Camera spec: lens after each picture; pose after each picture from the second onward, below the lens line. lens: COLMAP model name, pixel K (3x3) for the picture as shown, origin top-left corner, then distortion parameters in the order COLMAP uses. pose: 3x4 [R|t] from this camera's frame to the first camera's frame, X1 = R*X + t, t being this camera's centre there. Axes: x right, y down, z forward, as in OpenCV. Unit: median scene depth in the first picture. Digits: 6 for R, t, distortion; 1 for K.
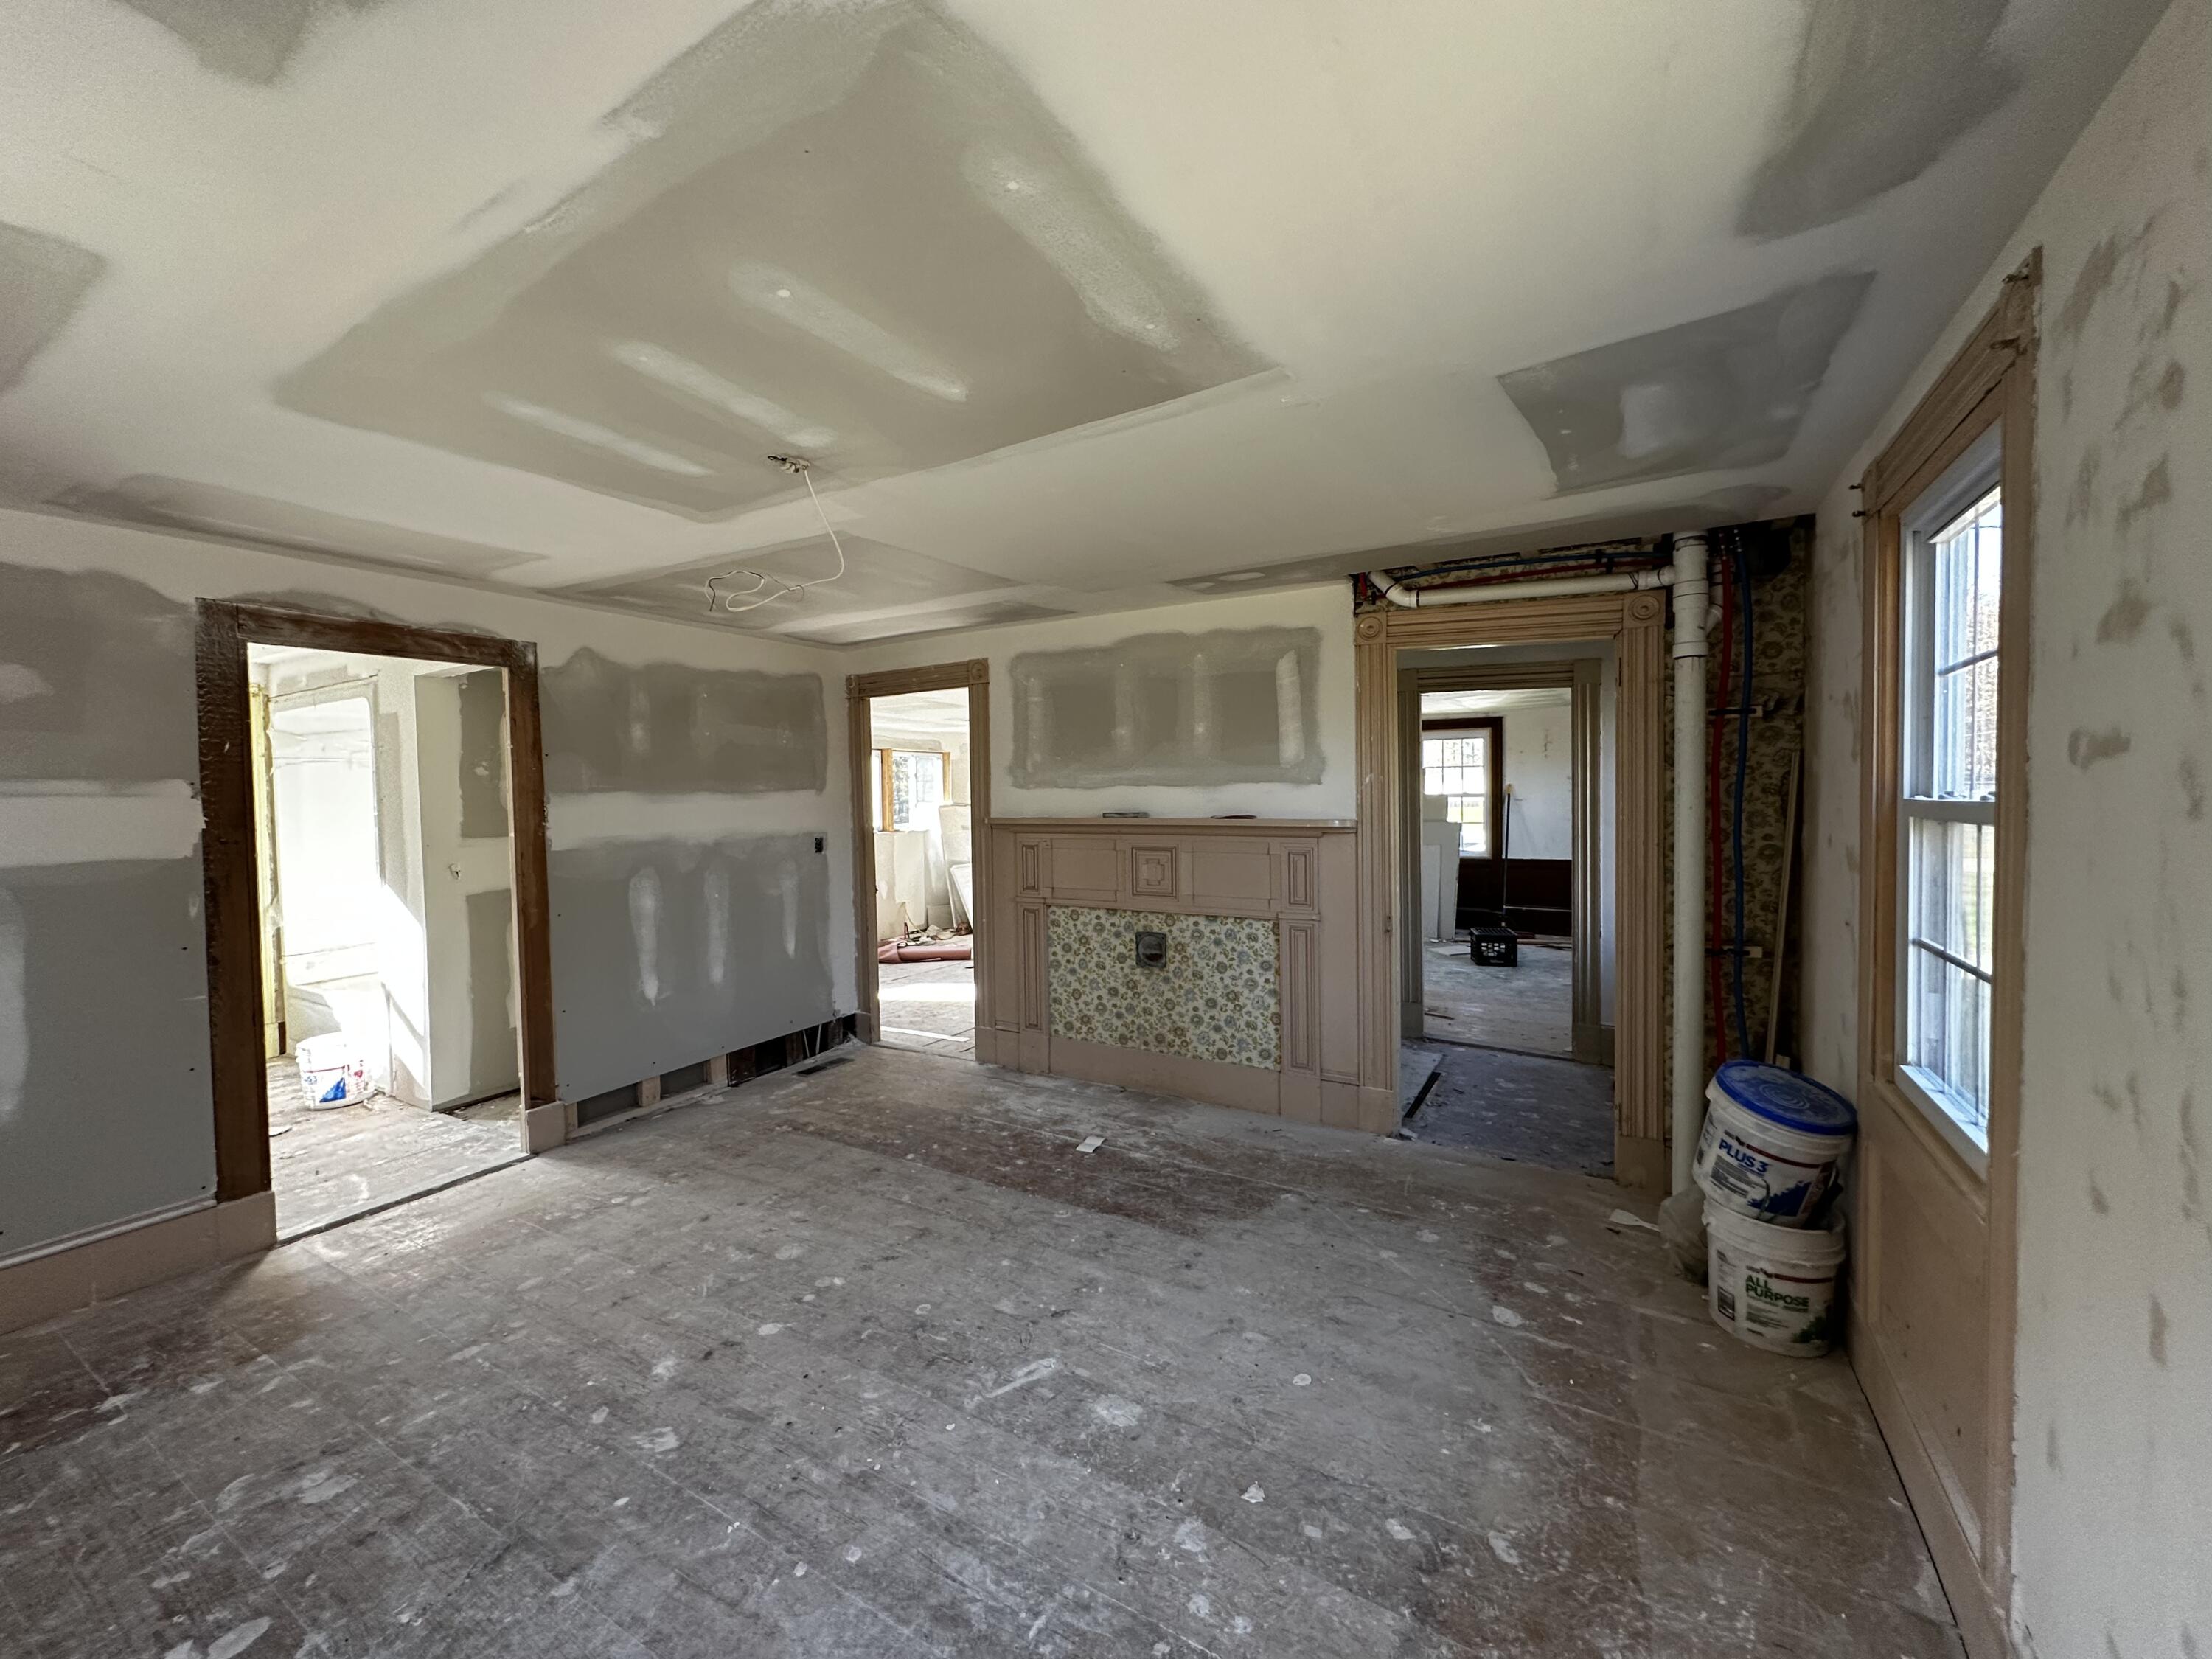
lens RADIAL K [[887.9, 0, 1095.7], [0, 887.9, 819.9], [0, 0, 1]] dist [-0.000883, 0.001515]
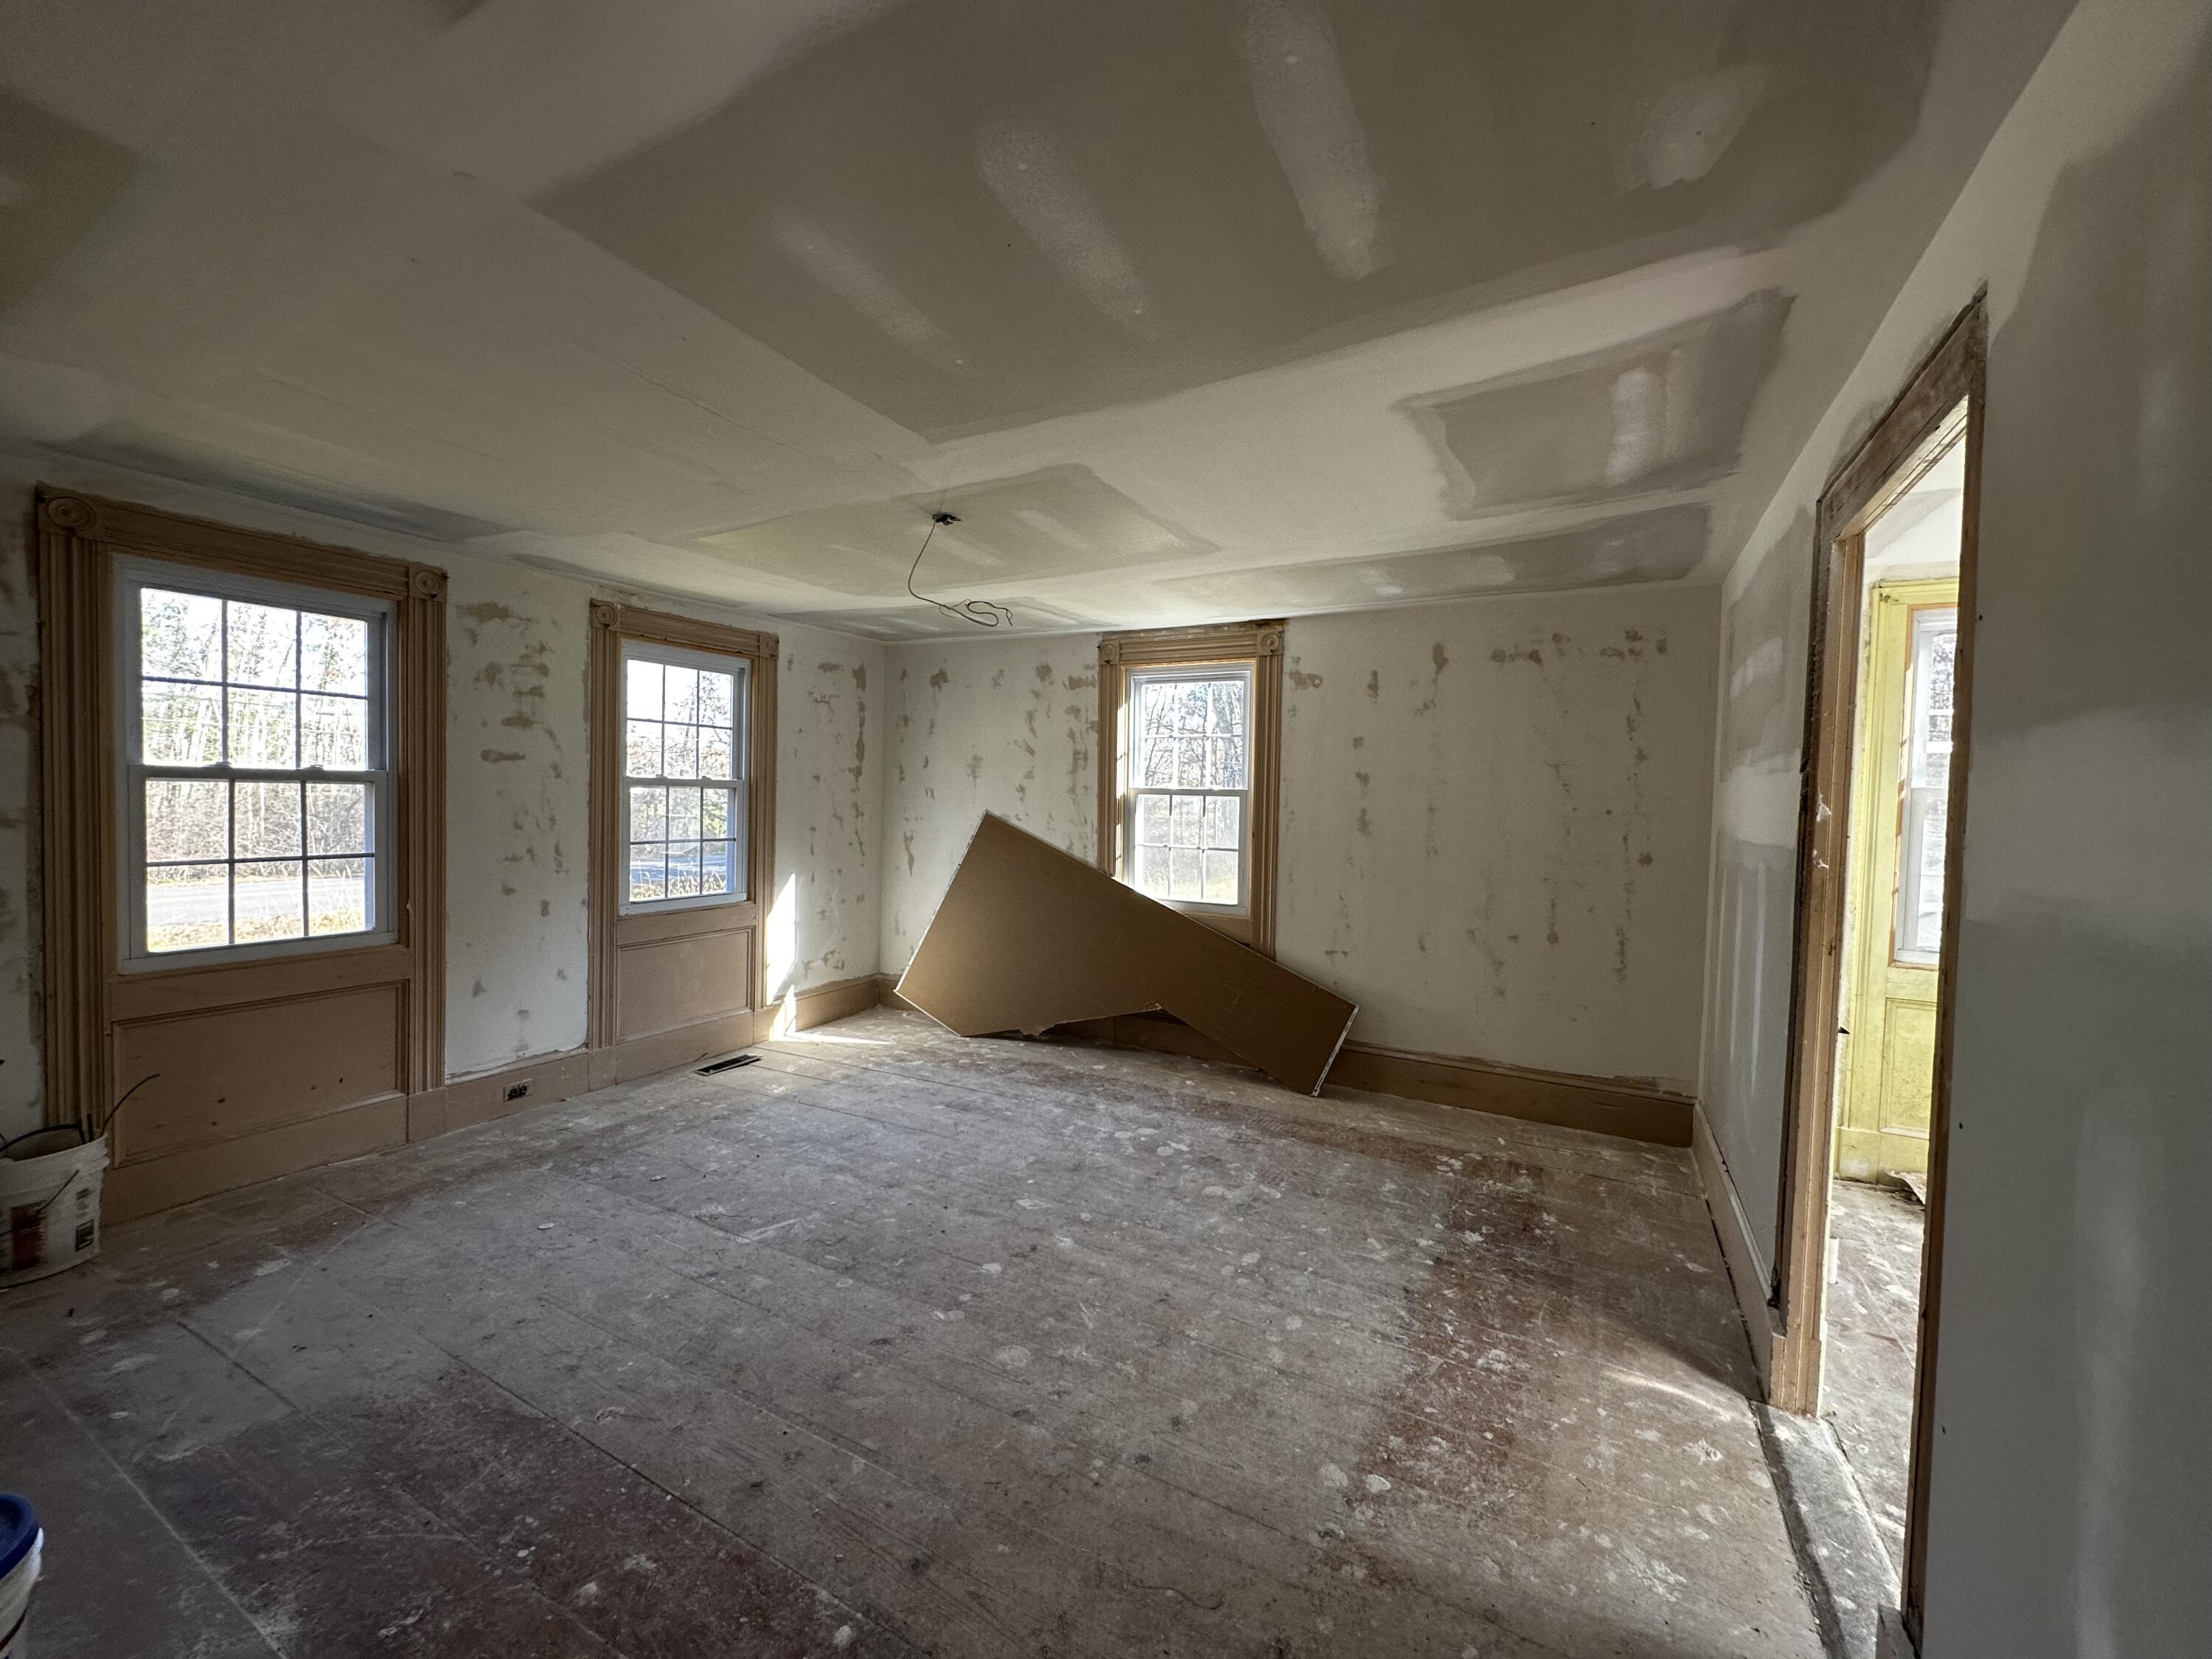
lens RADIAL K [[887.9, 0, 1102.1], [0, 887.9, 818.7], [0, 0, 1]] dist [-0.000883, 0.001515]
pose [[-0.999086, -0.007132, -0.042151, -0.459069], [-0.009471, 0.998411, 0.055543, -0.025933], [0.041688, 0.055892, -0.997566, 2.075728]]
